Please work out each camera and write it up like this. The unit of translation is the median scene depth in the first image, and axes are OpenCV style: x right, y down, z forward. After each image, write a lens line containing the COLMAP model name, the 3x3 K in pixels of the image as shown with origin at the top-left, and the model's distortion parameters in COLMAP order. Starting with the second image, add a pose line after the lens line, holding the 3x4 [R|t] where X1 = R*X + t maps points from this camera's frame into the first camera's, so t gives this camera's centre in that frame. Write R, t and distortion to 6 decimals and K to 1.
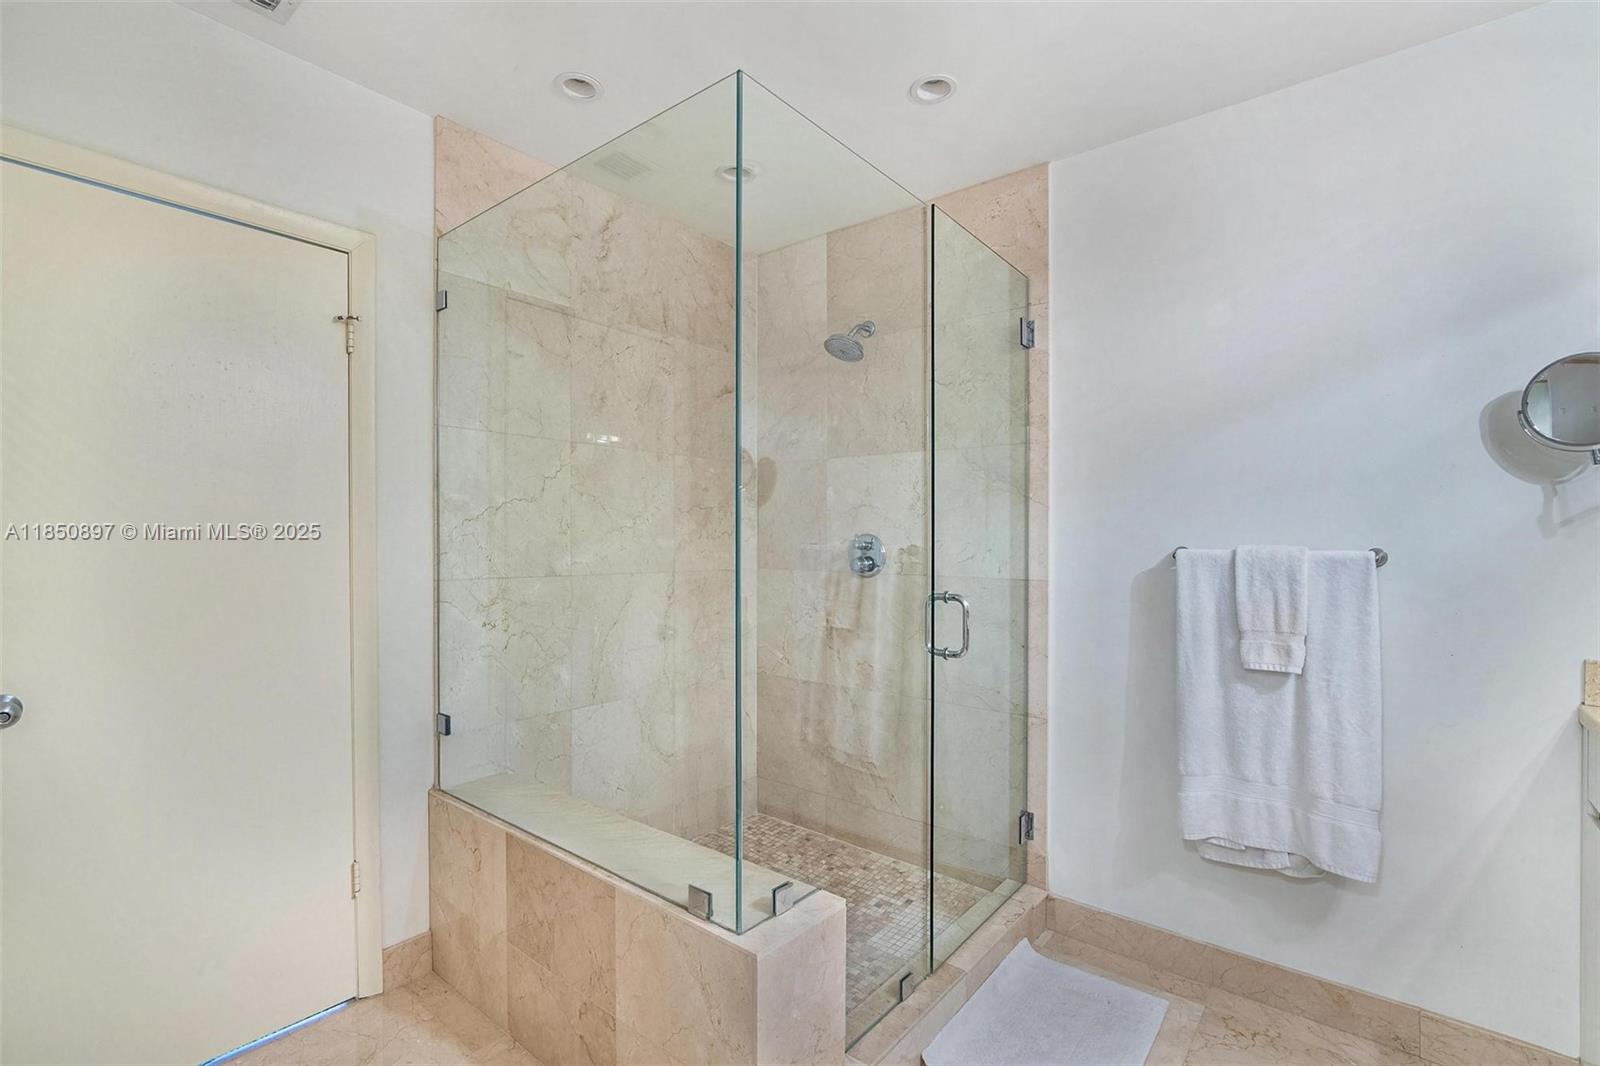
lens RADIAL K [[759.1, 0, 800.0], [0, 759.1, 533.0], [0, 0, 1]] dist [0.001509, 0.000912]
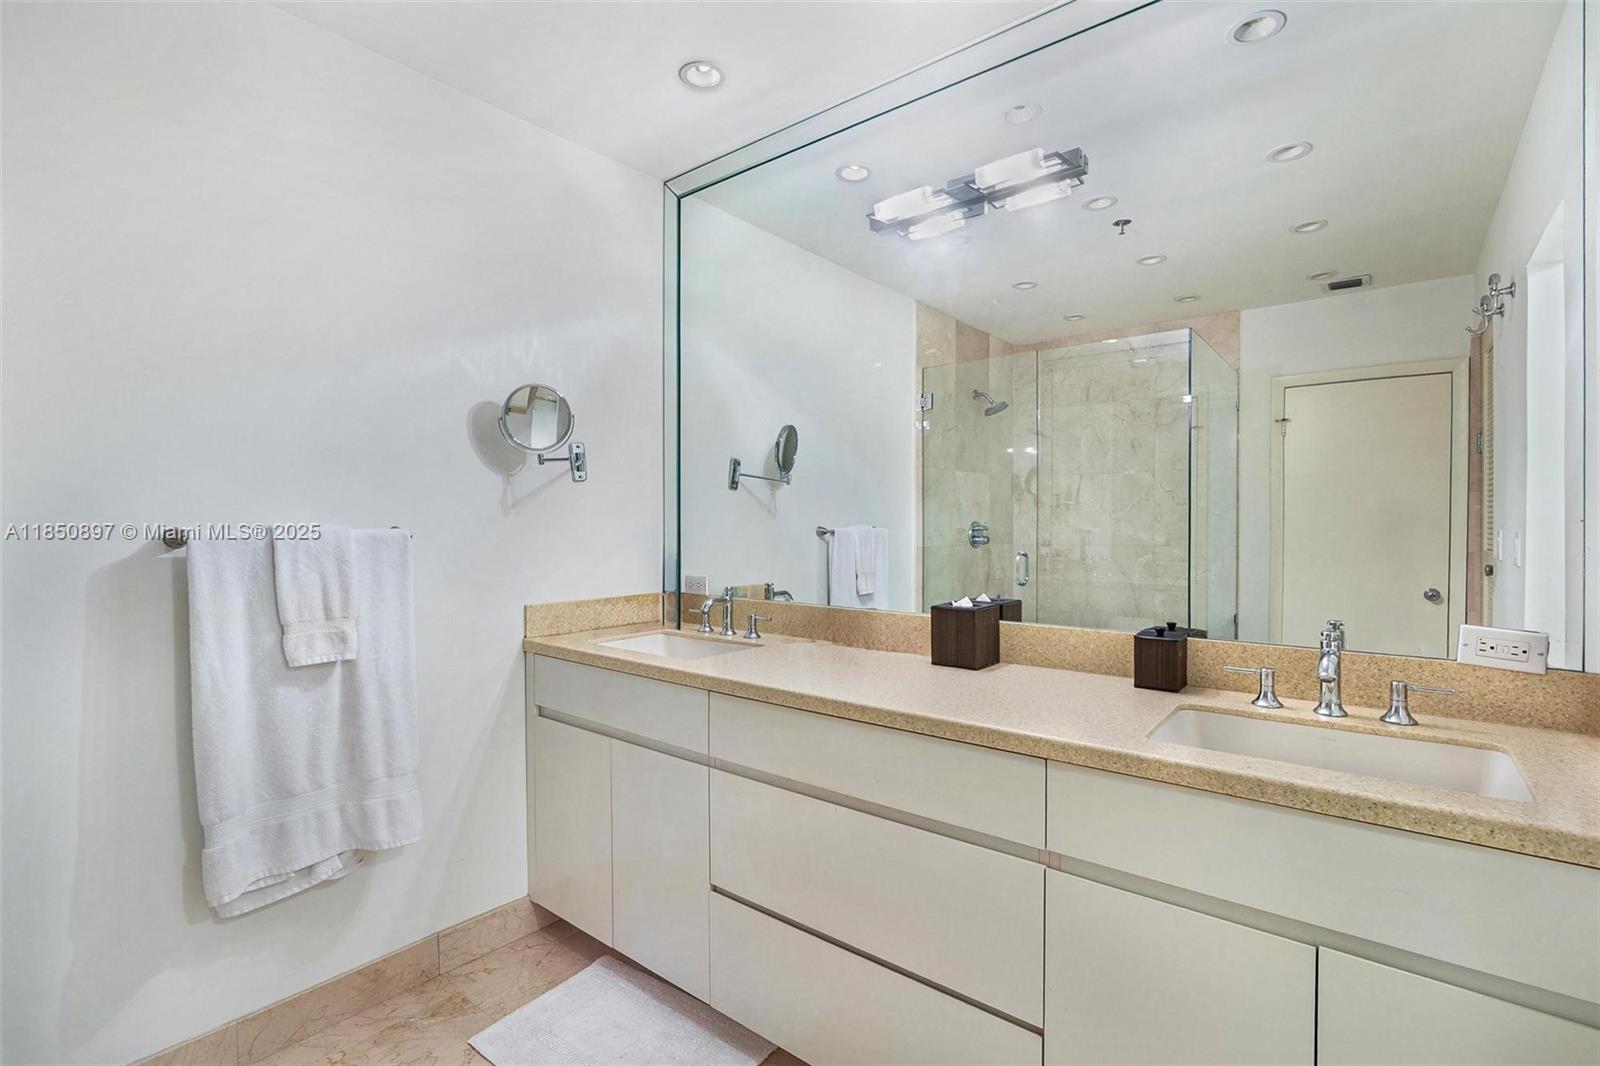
lens RADIAL K [[759.1, 0, 800.0], [0, 759.1, 533.0], [0, 0, 1]] dist [0.001509, 0.000912]
pose [[-0.030482, -0.012137, 0.999462, -0.300635], [0.002899, 0.999921, 0.012231, 0.017881], [-0.999531, 0.003271, -0.030444, 0.463793]]
